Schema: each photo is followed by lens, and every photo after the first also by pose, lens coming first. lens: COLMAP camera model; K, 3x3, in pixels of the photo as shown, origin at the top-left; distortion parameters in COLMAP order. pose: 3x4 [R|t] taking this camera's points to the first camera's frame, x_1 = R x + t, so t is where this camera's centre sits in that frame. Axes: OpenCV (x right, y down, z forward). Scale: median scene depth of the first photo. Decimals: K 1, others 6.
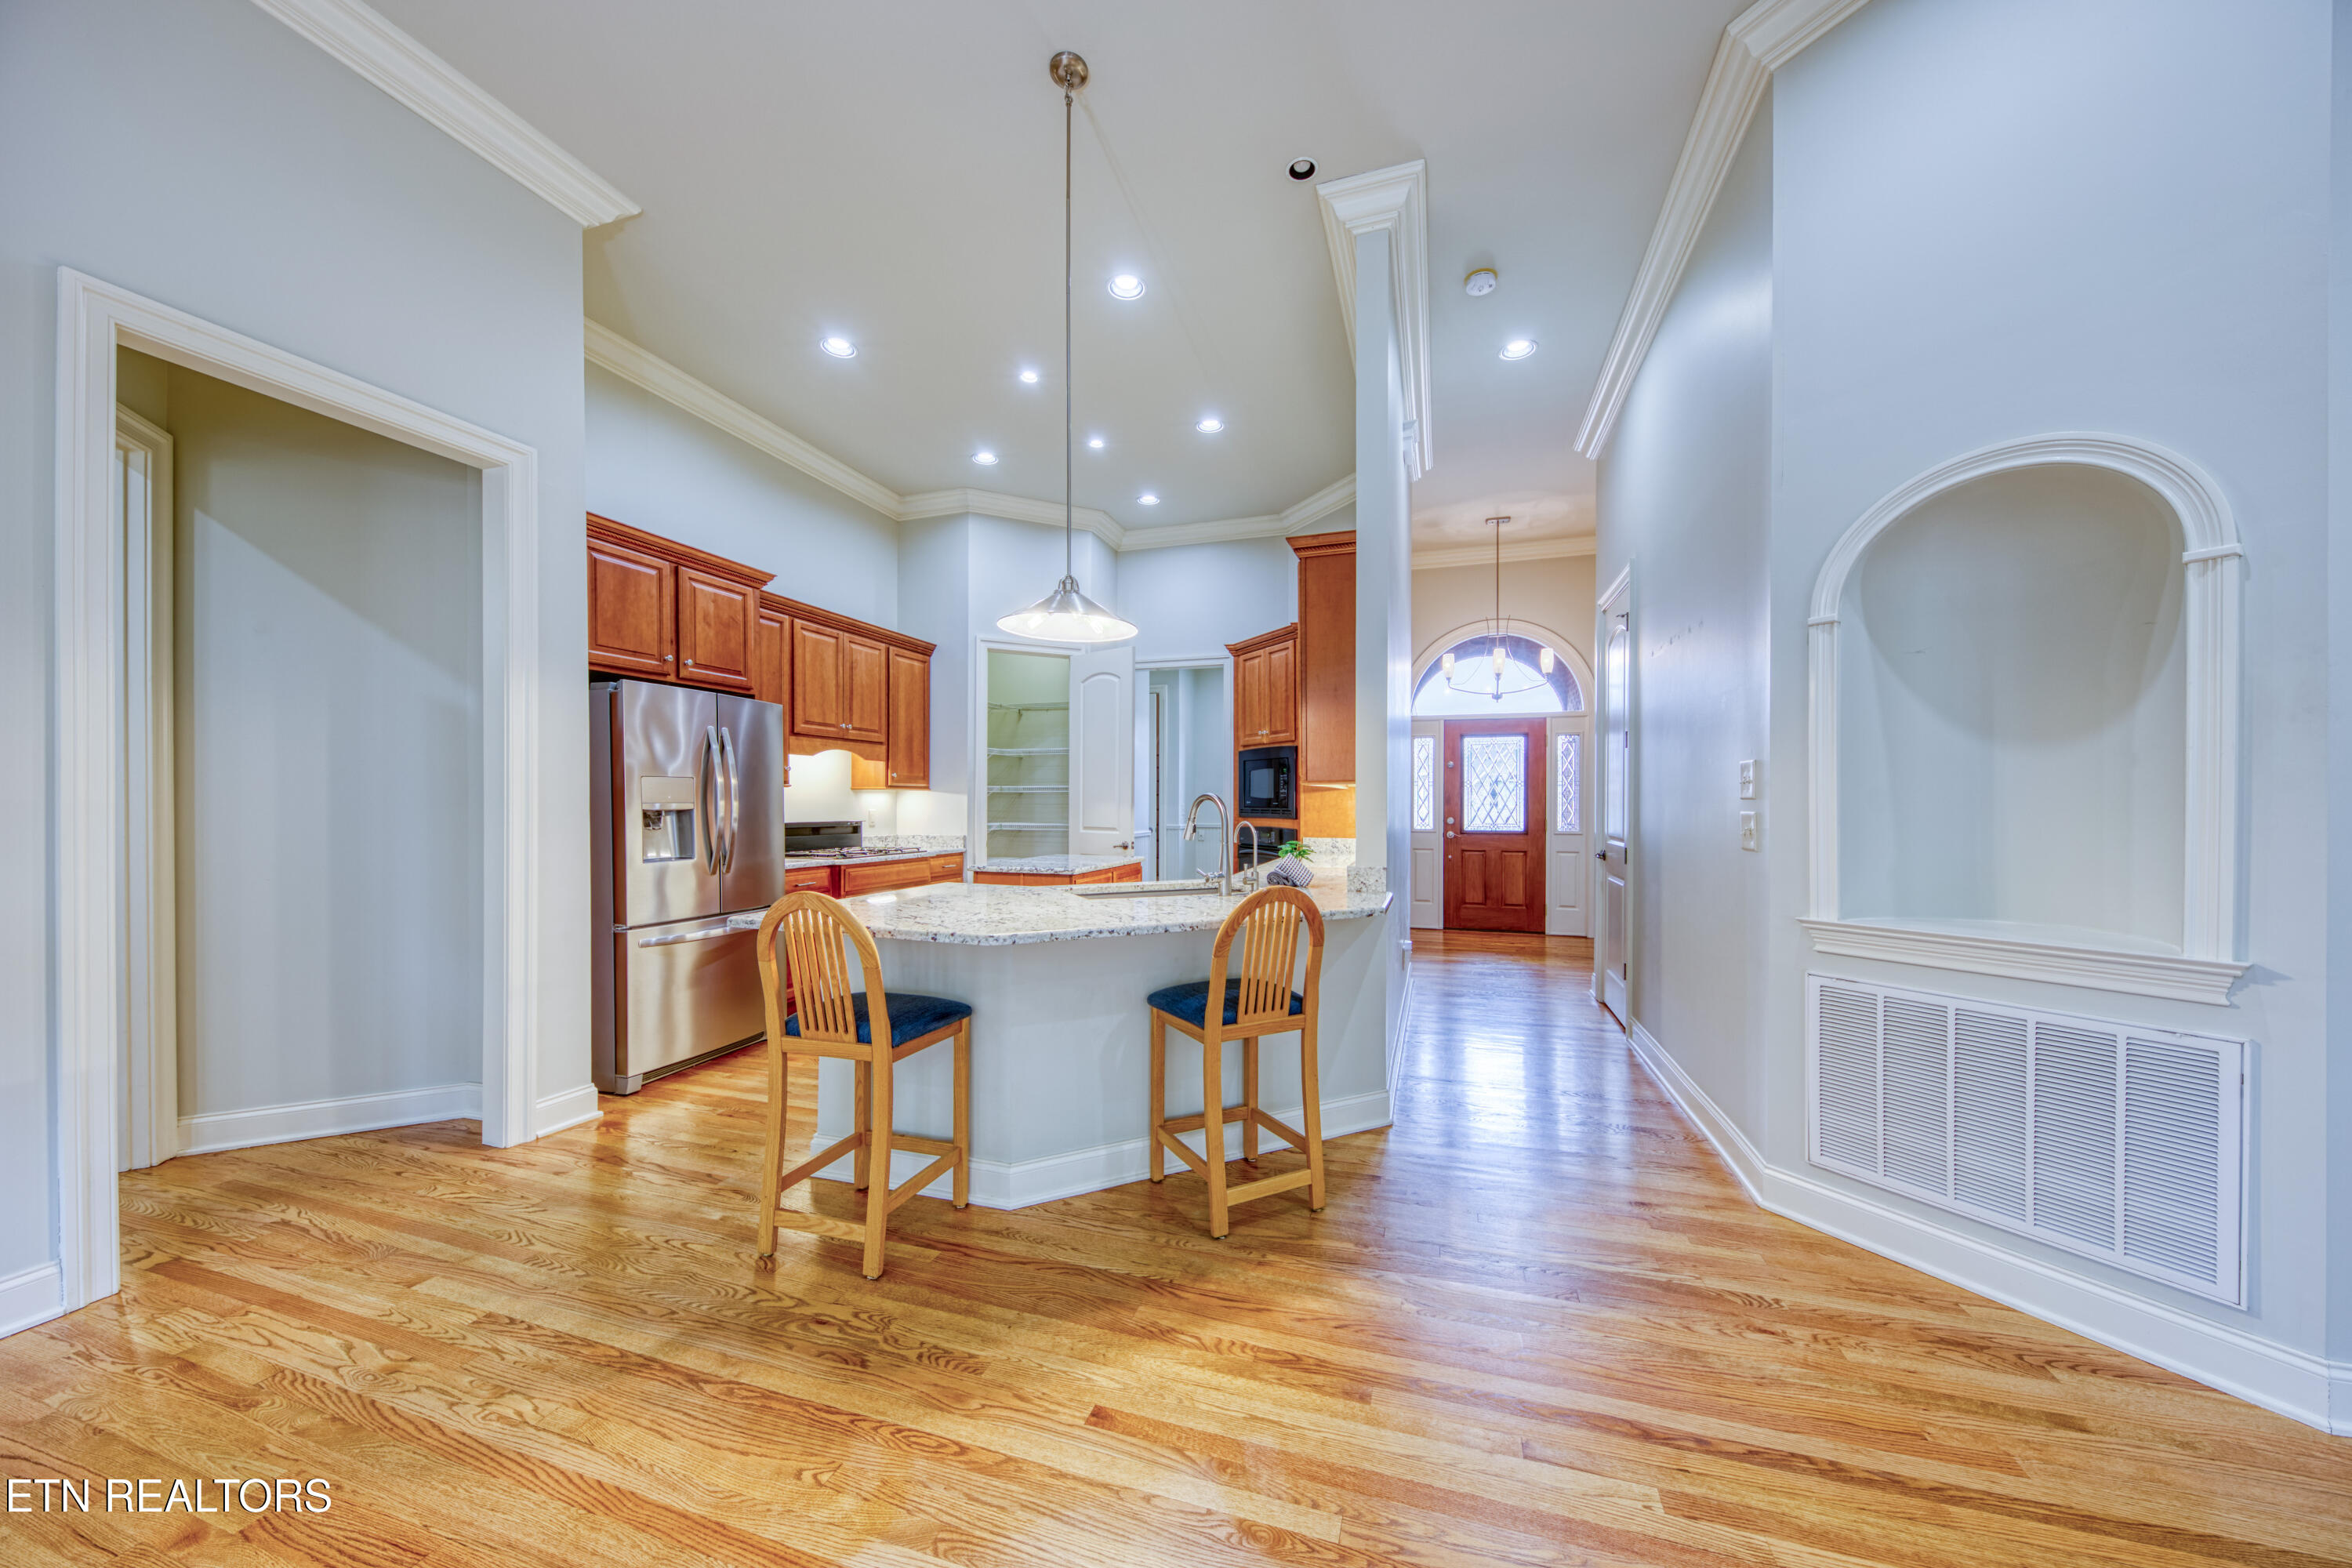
lens RADIAL K [[819.1, 0, 1209.2], [0, 819.1, 807.3], [0, 0, 1]] dist [-0.002030, -0.000264]
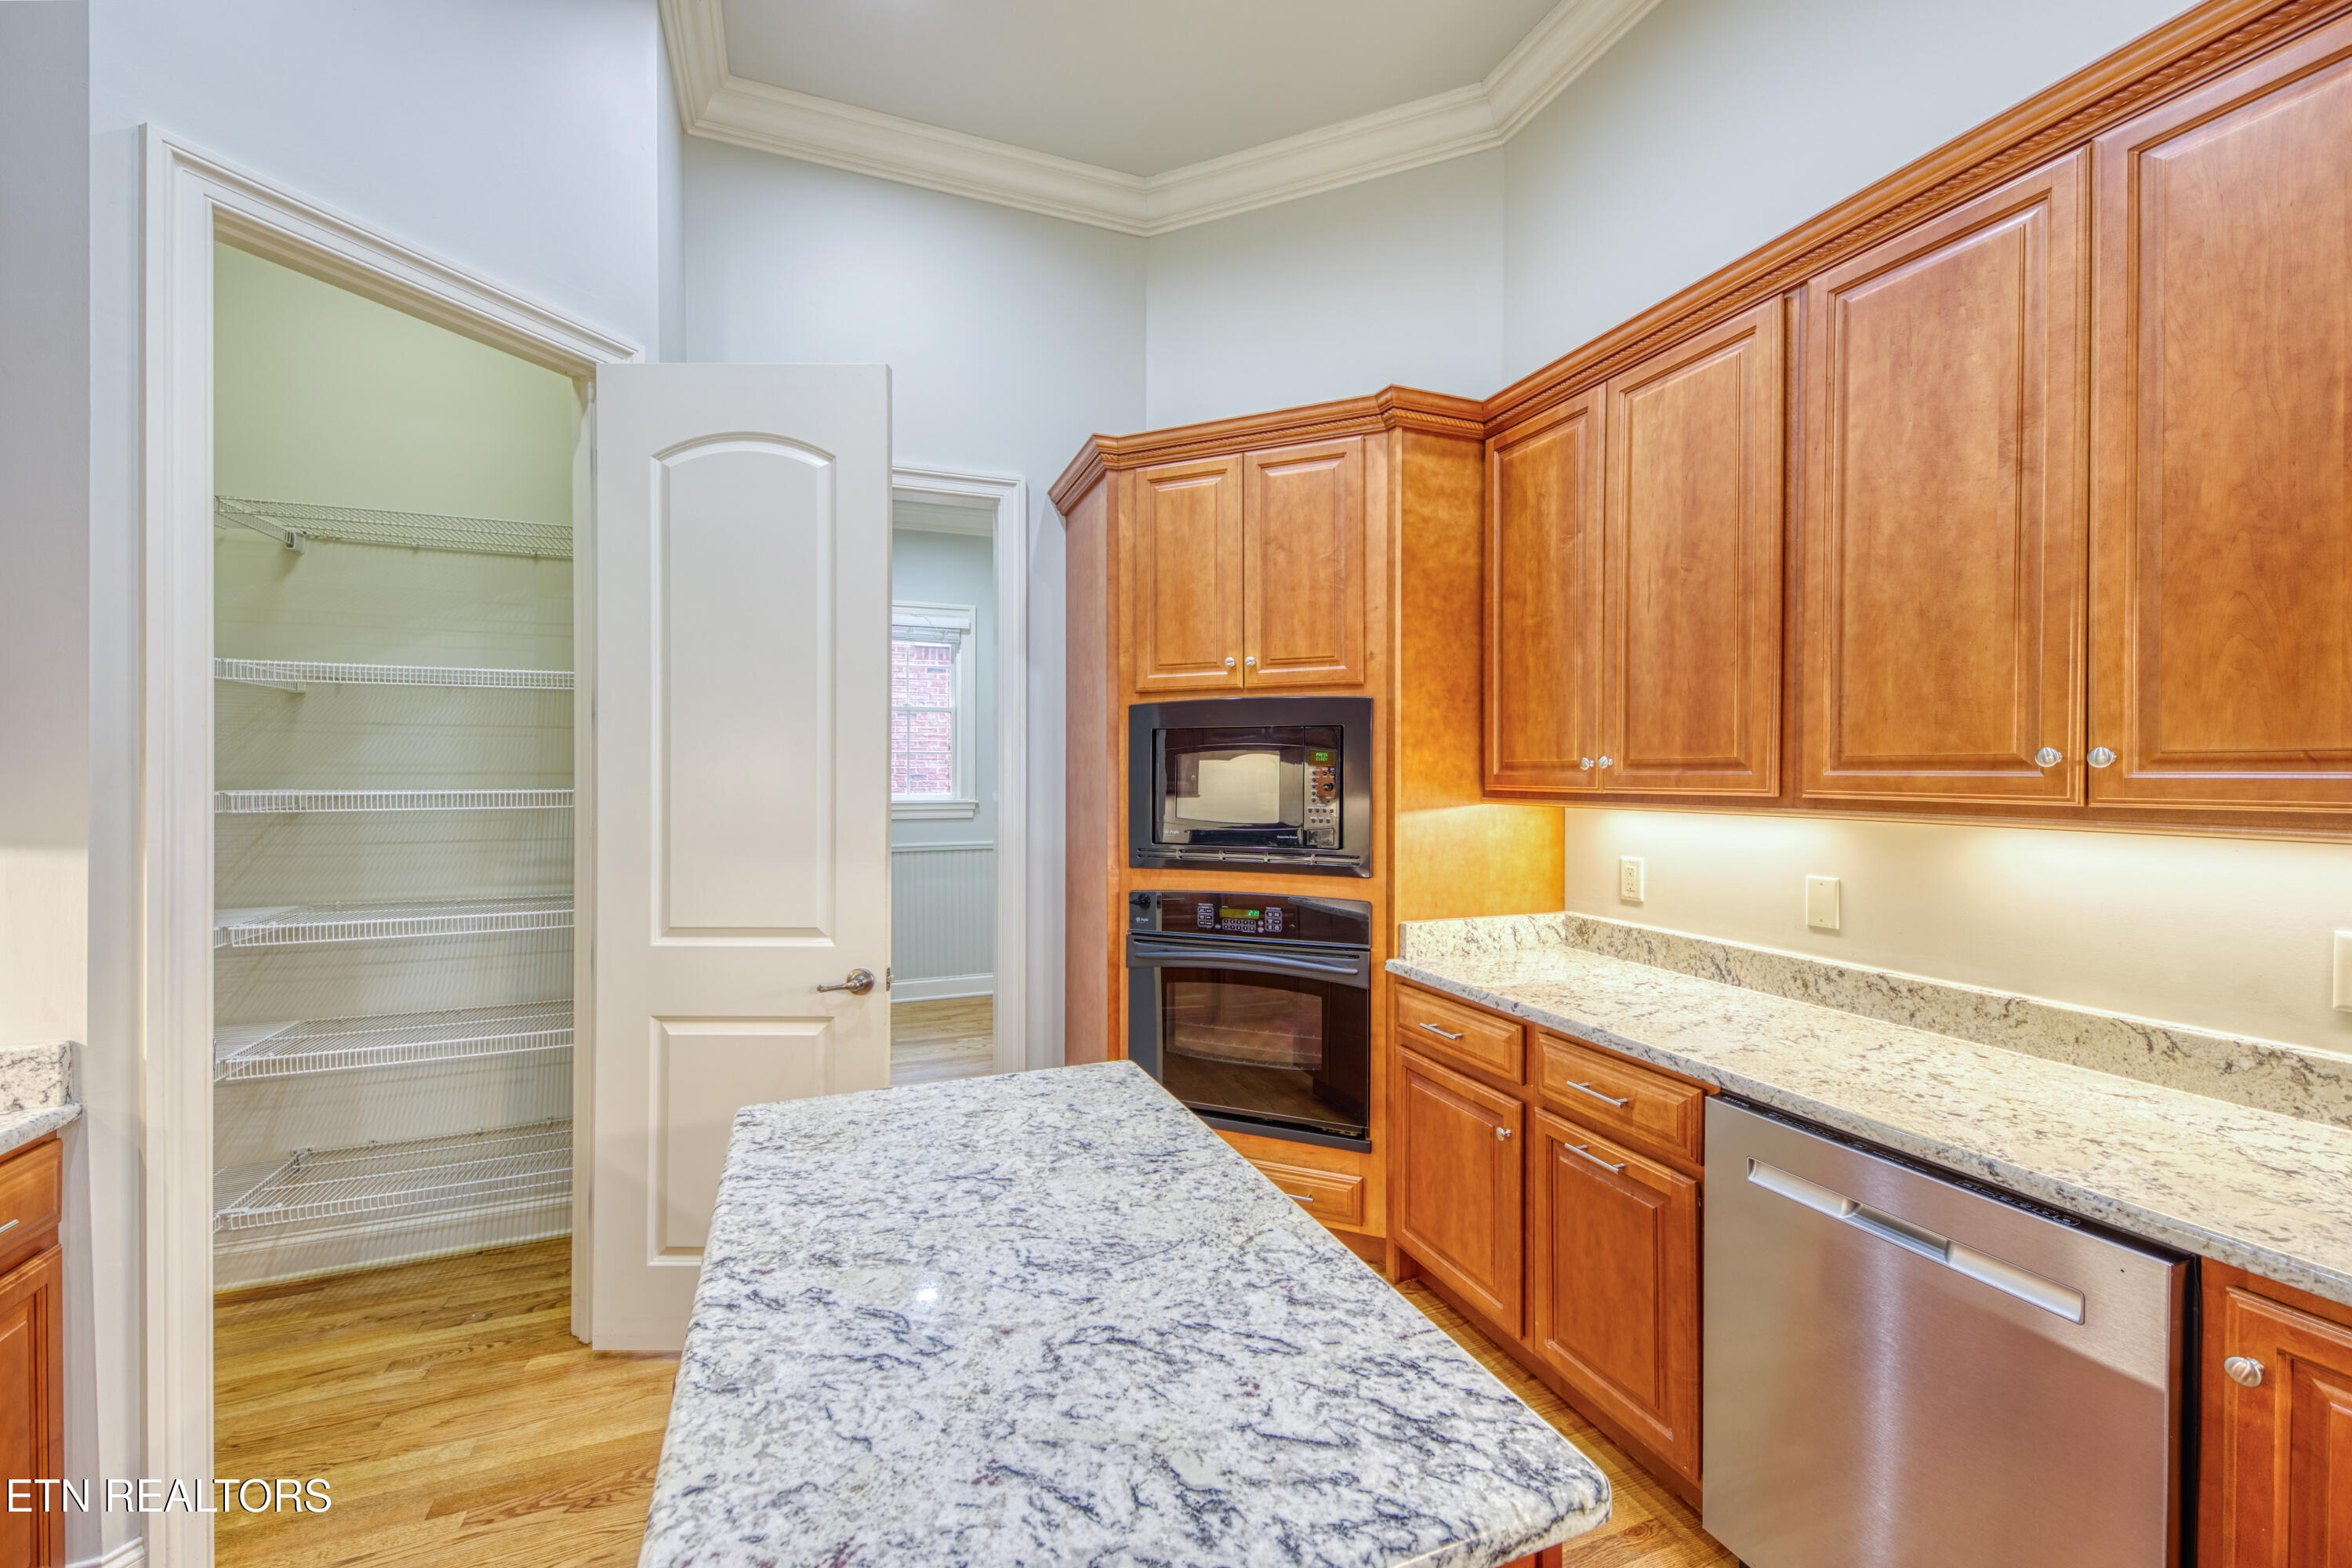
lens RADIAL K [[911.2, 0, 1209.5], [0, 911.2, 778.2], [0, 0, 1]] dist [0.012905, -0.000239]
pose [[0.776459, -0.005238, 0.630147, -0.268923], [0.007091, 0.999975, -0.000425, -0.039157], [-0.630128, 0.004798, 0.776476, 0.775490]]
